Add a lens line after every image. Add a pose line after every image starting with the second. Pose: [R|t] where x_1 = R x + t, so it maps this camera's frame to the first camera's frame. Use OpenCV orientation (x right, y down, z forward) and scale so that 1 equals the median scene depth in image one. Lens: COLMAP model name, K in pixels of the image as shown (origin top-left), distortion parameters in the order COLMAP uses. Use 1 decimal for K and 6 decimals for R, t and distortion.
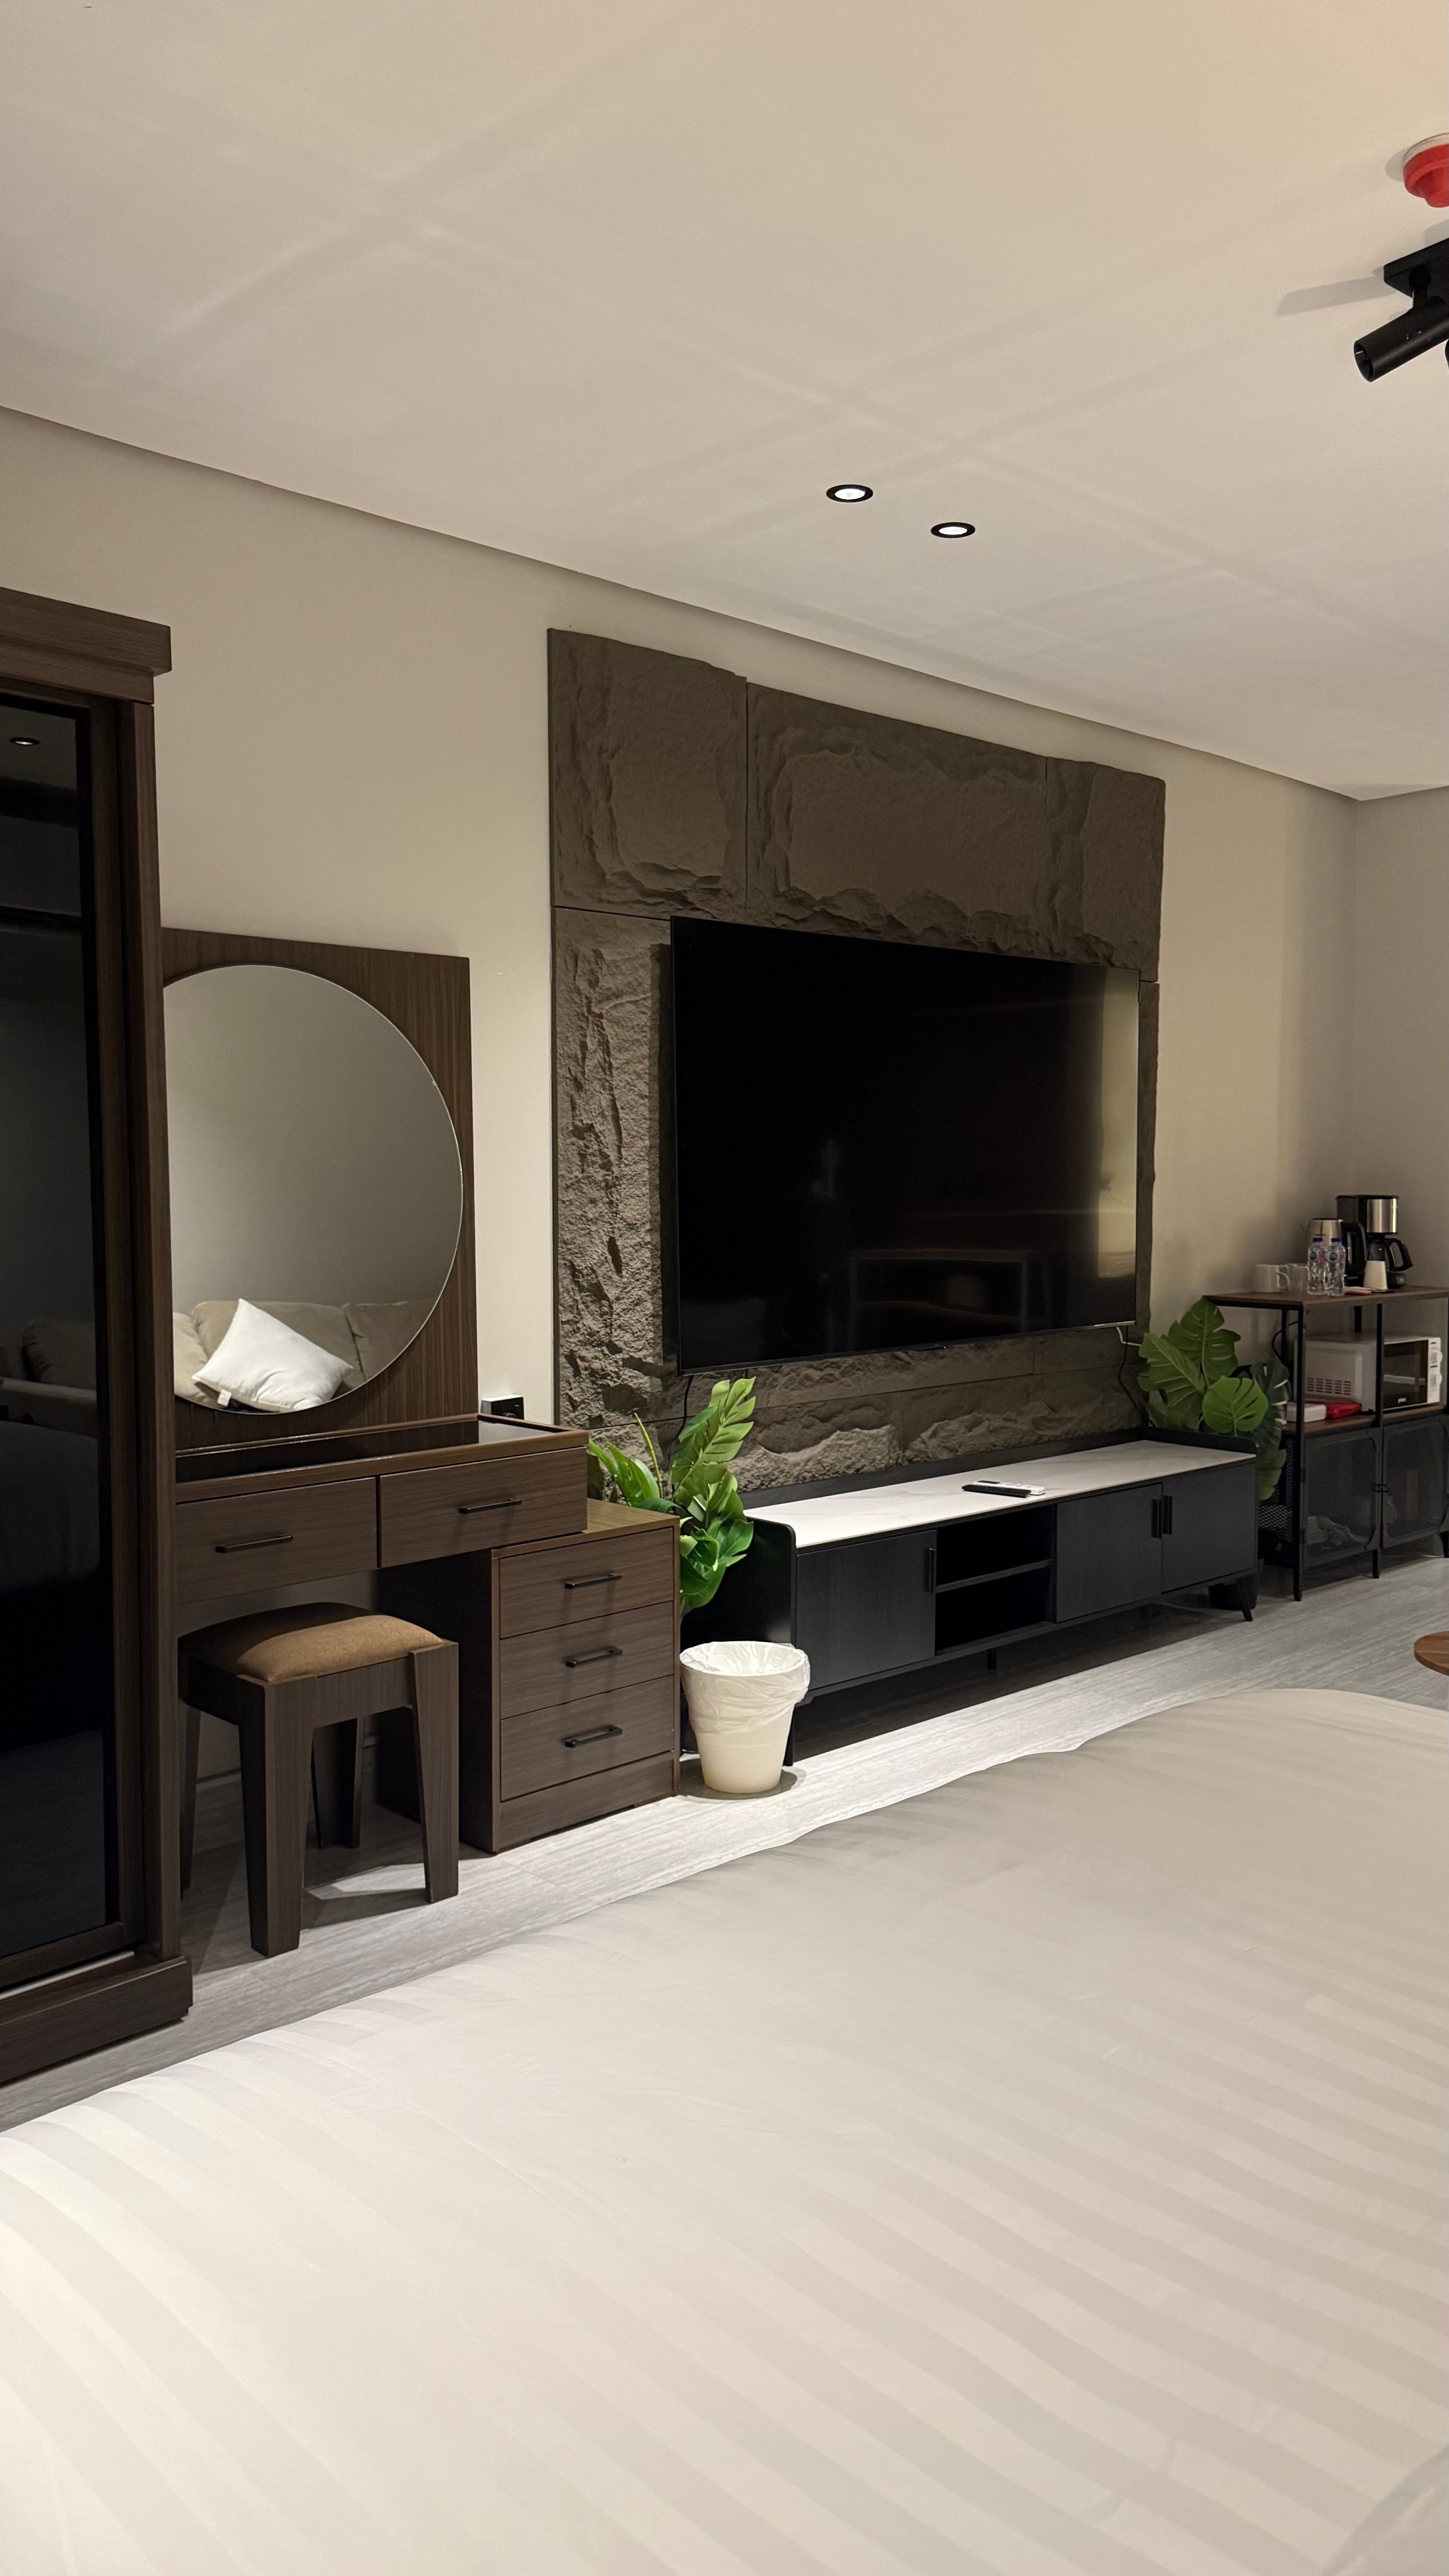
lens RADIAL K [[1824.3, 0, 719.9], [0, 1824.3, 1304.1], [0, 0, 1]] dist [0.149706, -0.247664]
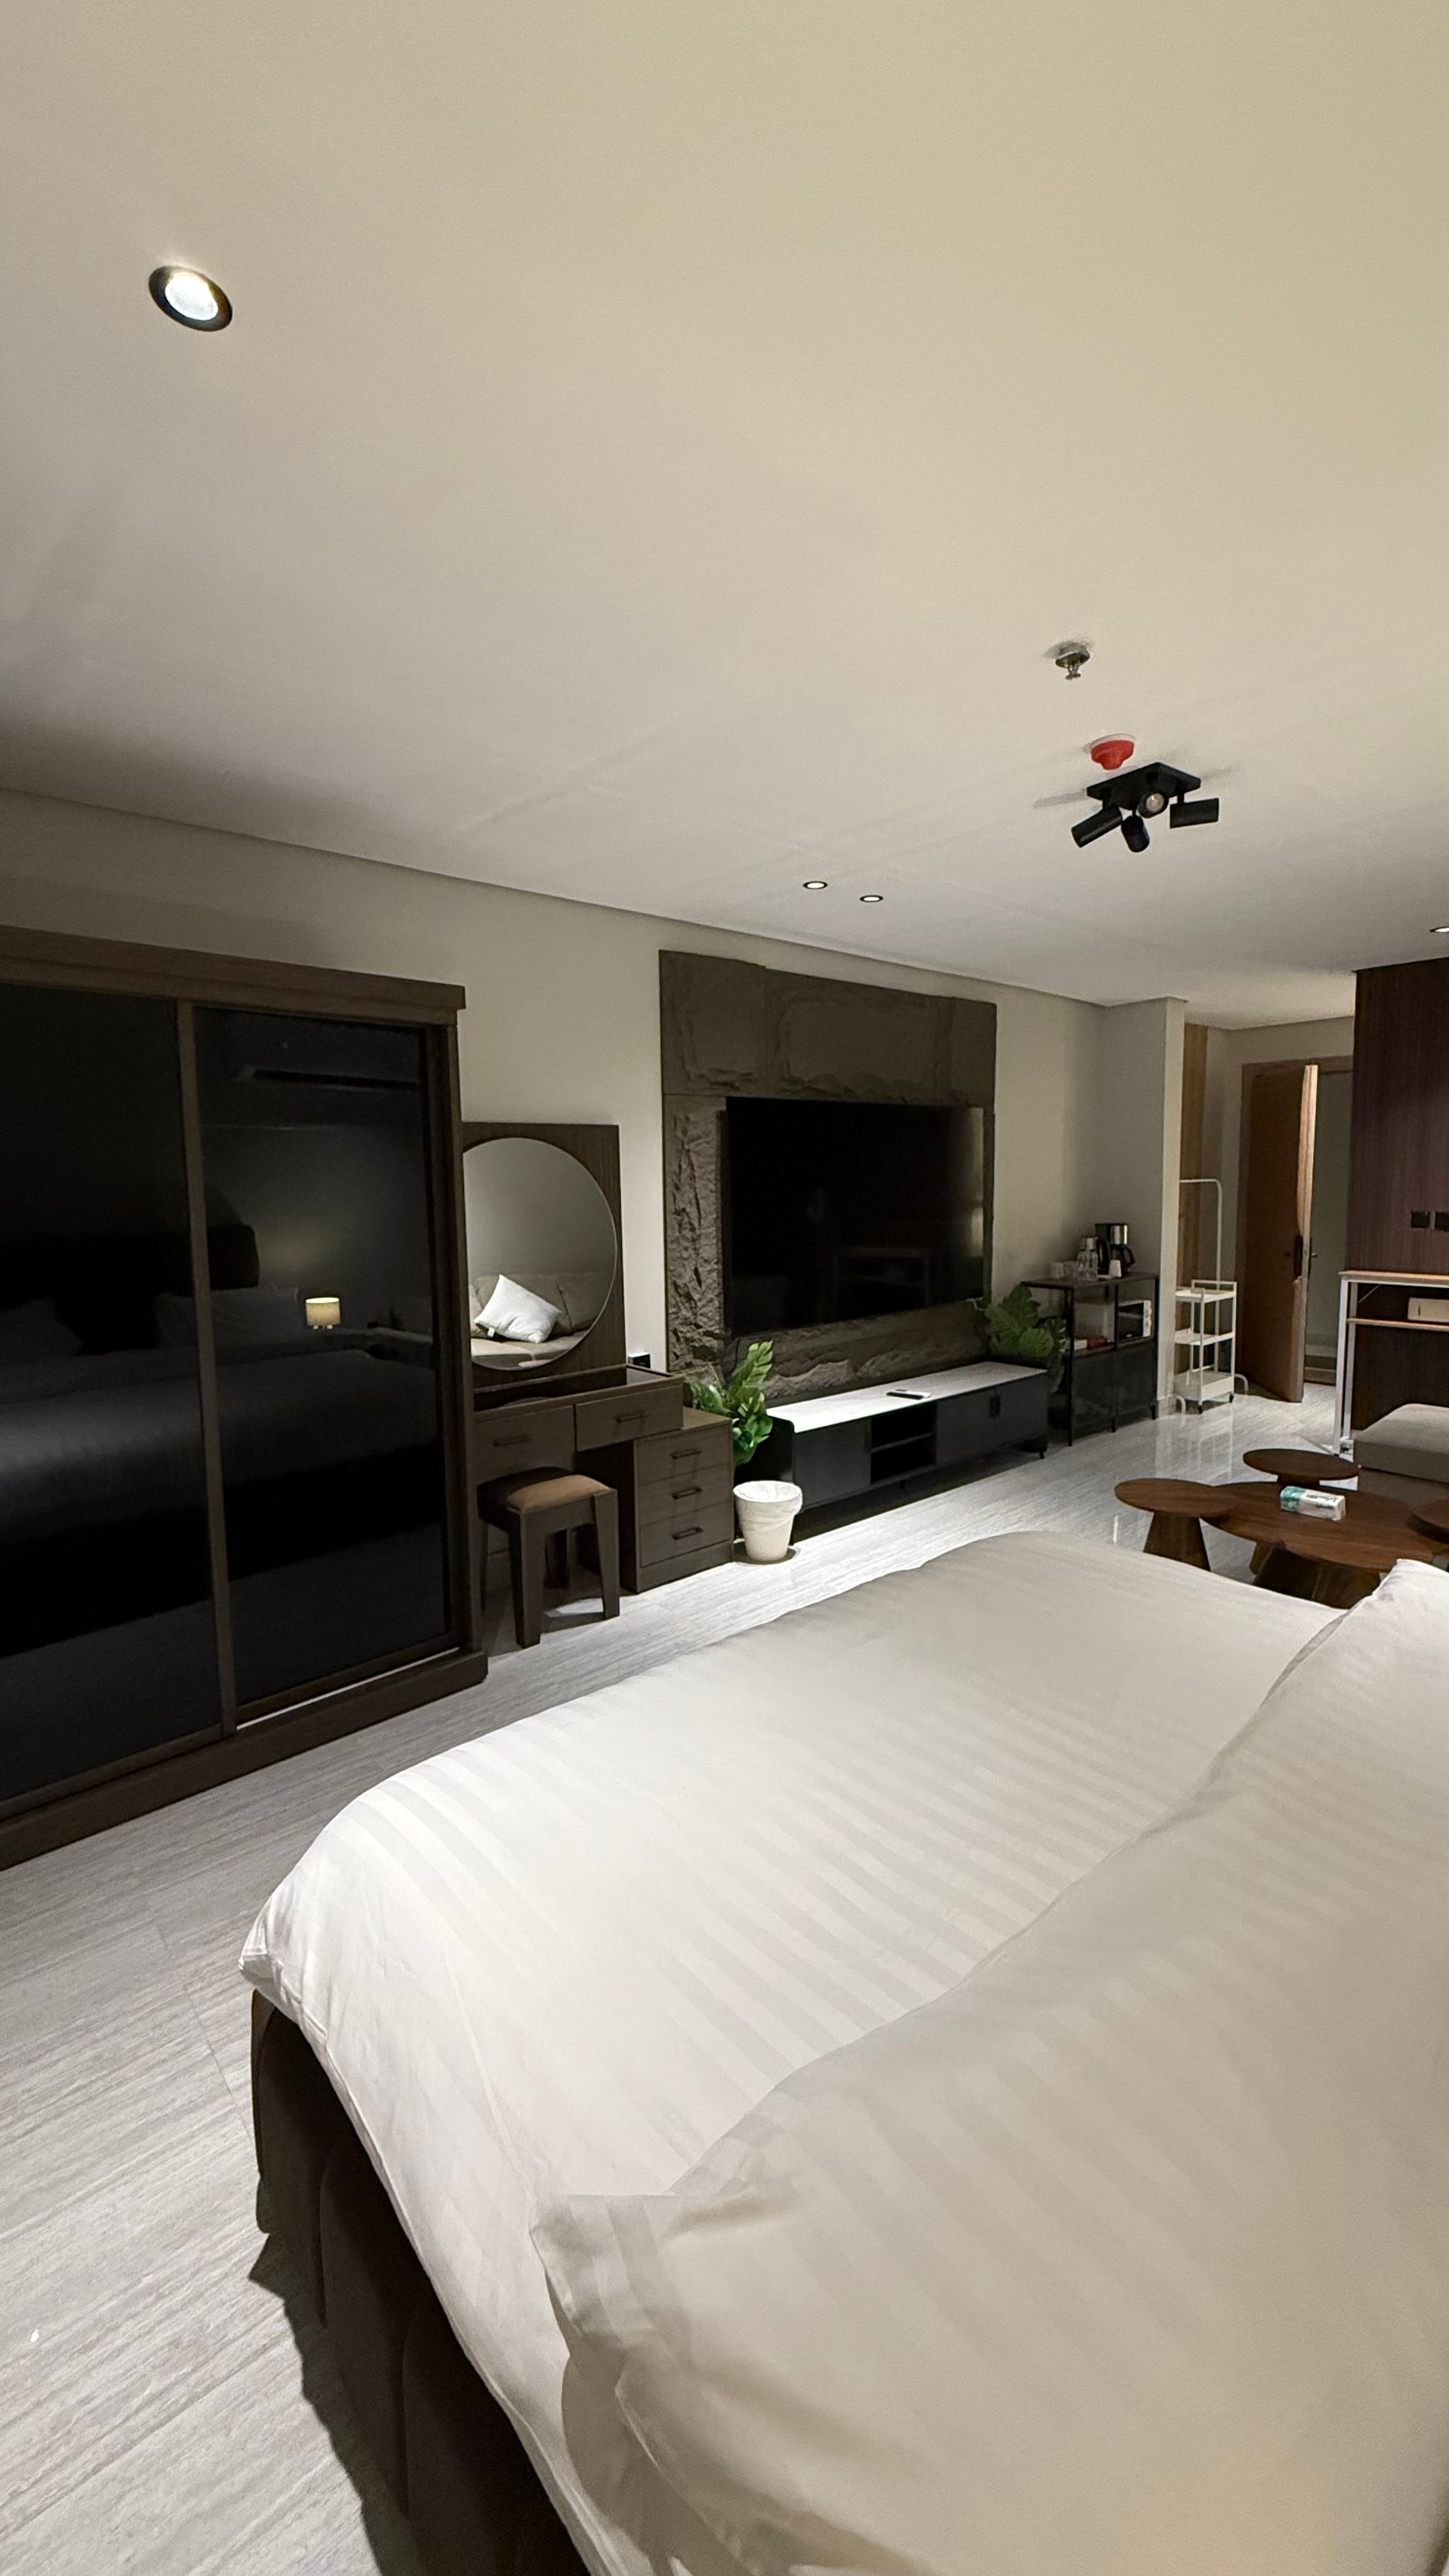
lens RADIAL K [[1033.5, 0, 724.5], [0, 1033.5, 1288.0], [0, 0, 1]] dist [0.000137, 0.000007]
pose [[0.999068, -0.008651, -0.042285, 0.015091], [0.010102, 0.999363, 0.034231, -0.051977], [0.041962, -0.034626, 0.998519, -0.061916]]
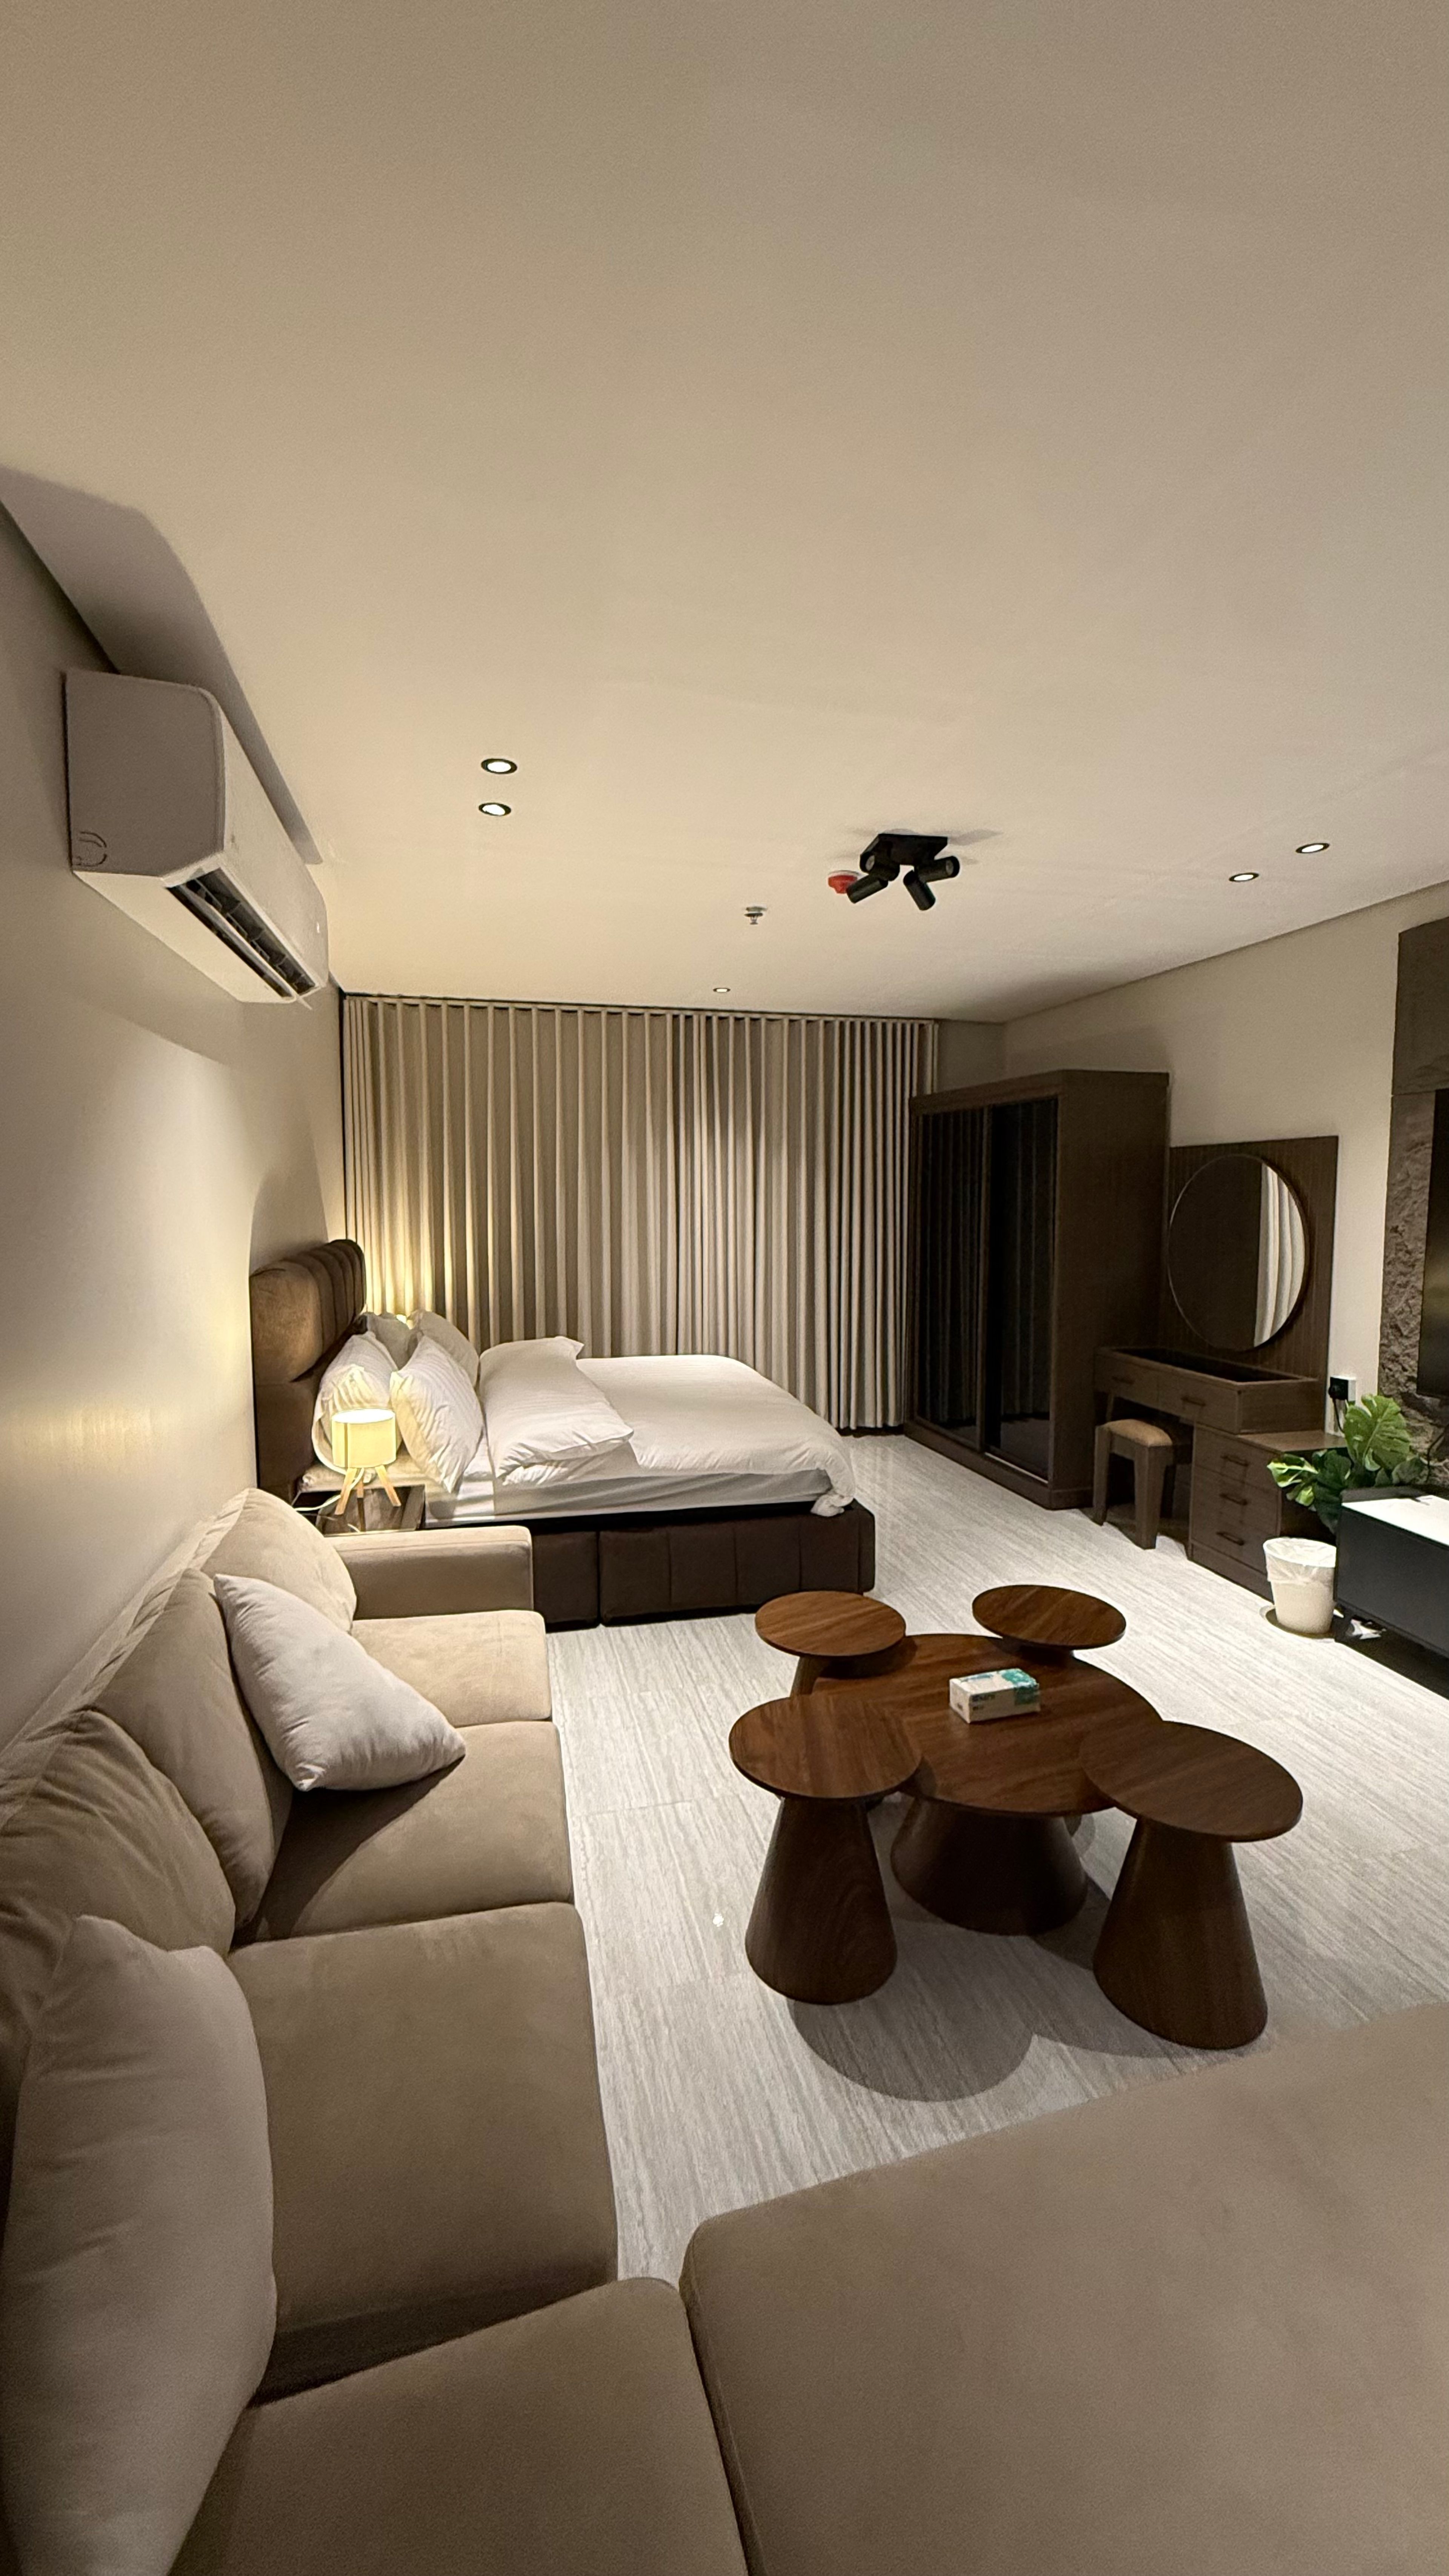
lens RADIAL K [[1033.5, 0, 724.5], [0, 1033.5, 1288.0], [0, 0, 1]] dist [0.000137, 0.000007]
pose [[-0.505732, 0.080351, -0.858941, 1.011682], [-0.063989, 0.989416, 0.130233, -0.123602], [0.860314, 0.120825, -0.495238, 0.939164]]
